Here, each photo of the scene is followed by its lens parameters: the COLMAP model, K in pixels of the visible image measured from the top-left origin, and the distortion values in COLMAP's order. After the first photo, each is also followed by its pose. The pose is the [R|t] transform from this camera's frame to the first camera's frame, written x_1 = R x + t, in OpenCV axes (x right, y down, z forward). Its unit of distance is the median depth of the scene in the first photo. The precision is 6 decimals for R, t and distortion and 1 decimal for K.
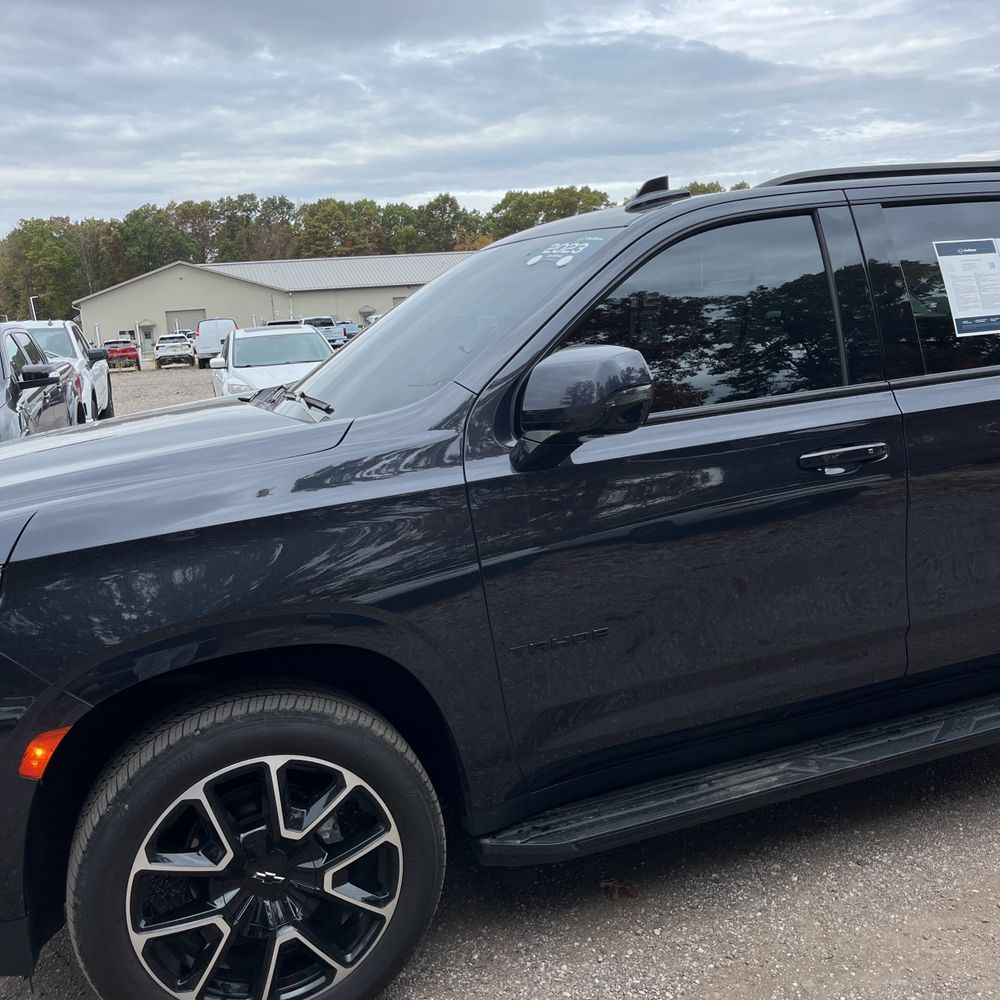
lens RADIAL K [[983.6, 0, 484.5], [0, 983.6, 500.3], [0, 0, 1]] dist [0.017541, 0.026724]
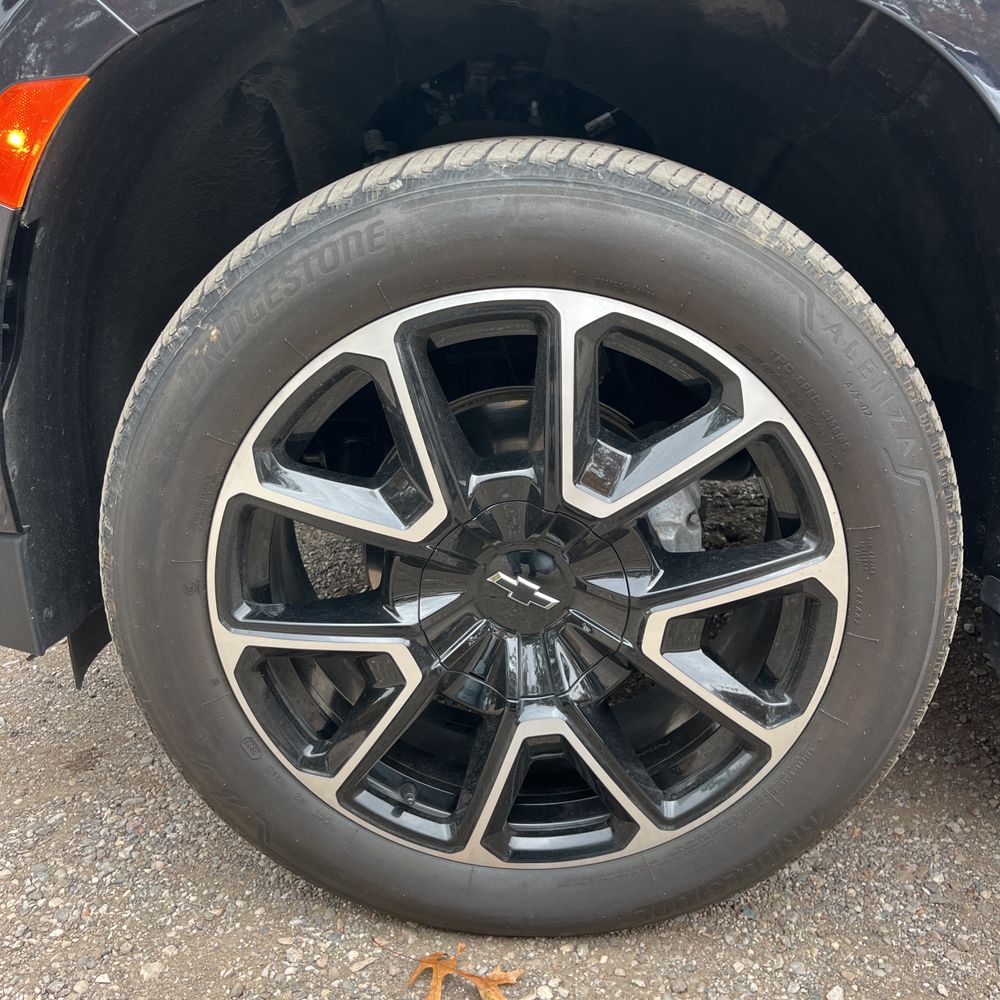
lens RADIAL K [[945.3, 0, 495.5], [0, 945.3, 462.8], [0, 0, 1]] dist [0.040883, 0.003245]
pose [[0.927831, 0.195959, -0.317380, -0.089641], [-0.141460, 0.972179, 0.186702, 0.208457], [0.345136, -0.128332, 0.929738, 0.510224]]
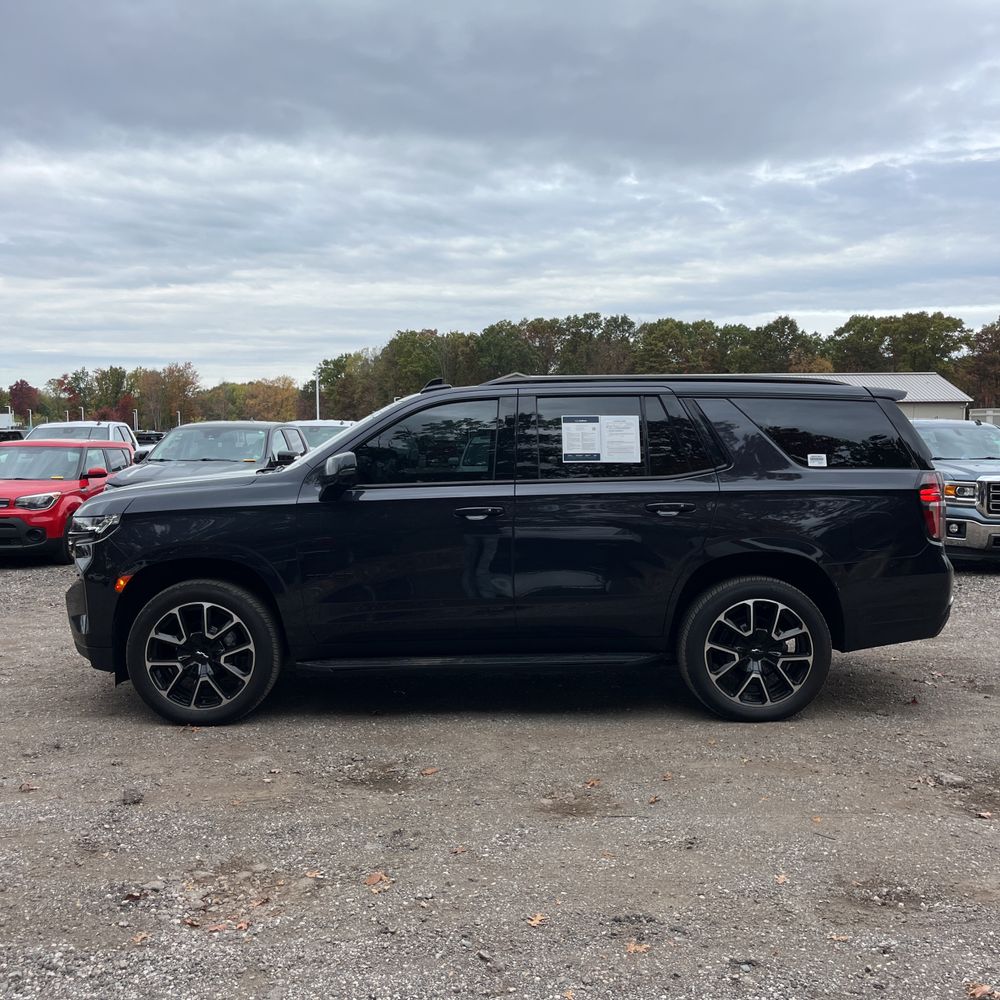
lens RADIAL K [[1018.4, 0, 479.3], [0, 1018.4, 501.2], [0, 0, 1]] dist [0.090081, -0.159279]
pose [[0.941460, 0.080035, -0.327487, 1.037433], [-0.117689, 0.988322, -0.096794, 0.139870], [0.315916, 0.129669, 0.939885, -1.036445]]
